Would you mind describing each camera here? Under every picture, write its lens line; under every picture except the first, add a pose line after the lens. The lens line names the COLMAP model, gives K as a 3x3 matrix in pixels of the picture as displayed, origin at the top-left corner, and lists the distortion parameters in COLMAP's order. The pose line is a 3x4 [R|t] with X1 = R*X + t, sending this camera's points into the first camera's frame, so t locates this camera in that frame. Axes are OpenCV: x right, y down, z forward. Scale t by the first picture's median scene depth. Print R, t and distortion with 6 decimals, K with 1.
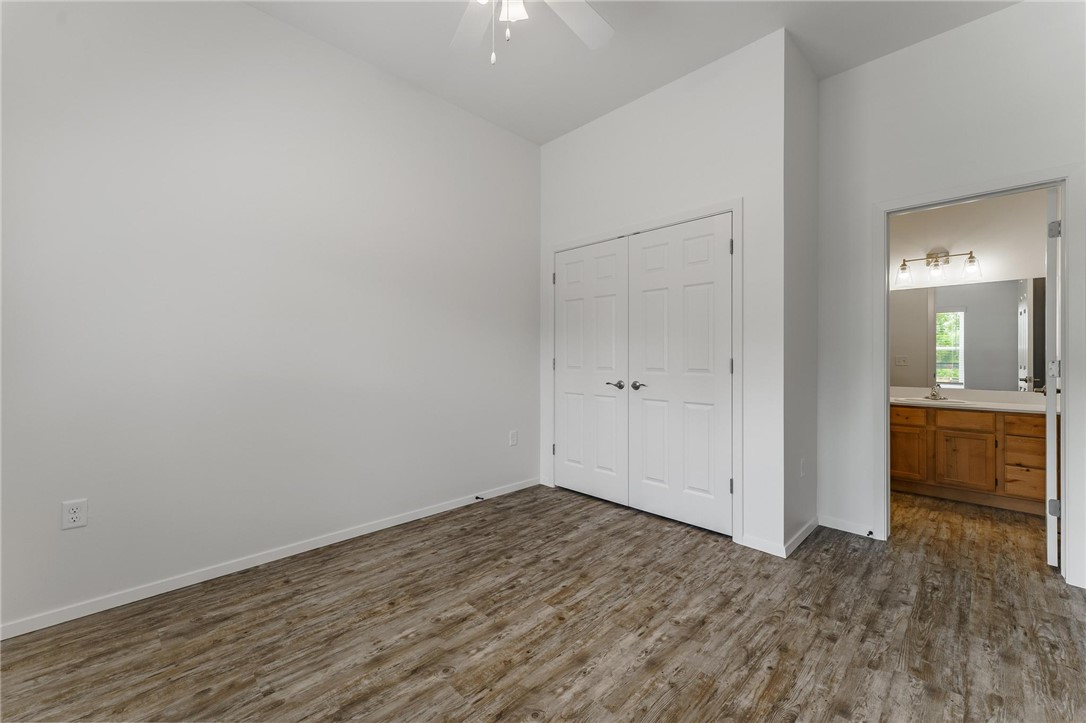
lens RADIAL K [[442.7, 0, 534.7], [0, 442.7, 355.1], [0, 0, 1]] dist [0.010506, -0.000178]
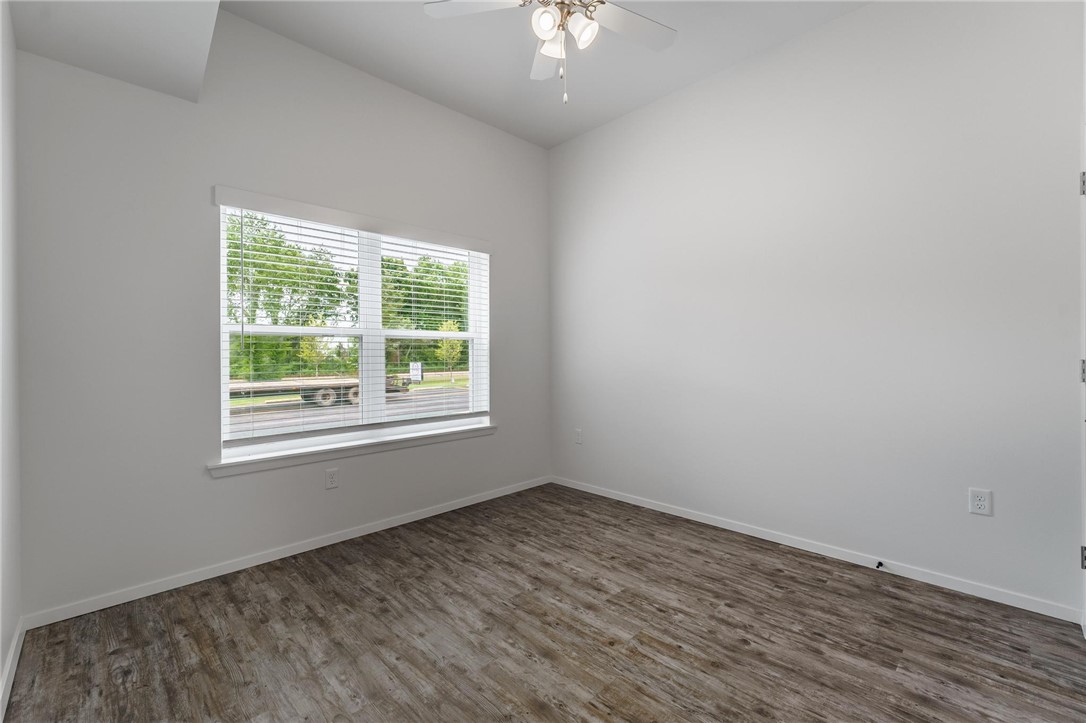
lens RADIAL K [[442.7, 0, 536.1], [0, 442.7, 362.9], [0, 0, 1]] dist [0.010506, -0.000178]
pose [[0.006861, 0.012738, -0.999895, 0.775350], [0.010558, 0.999862, 0.012810, 0.000943], [0.999921, -0.010644, 0.006725, 0.675929]]
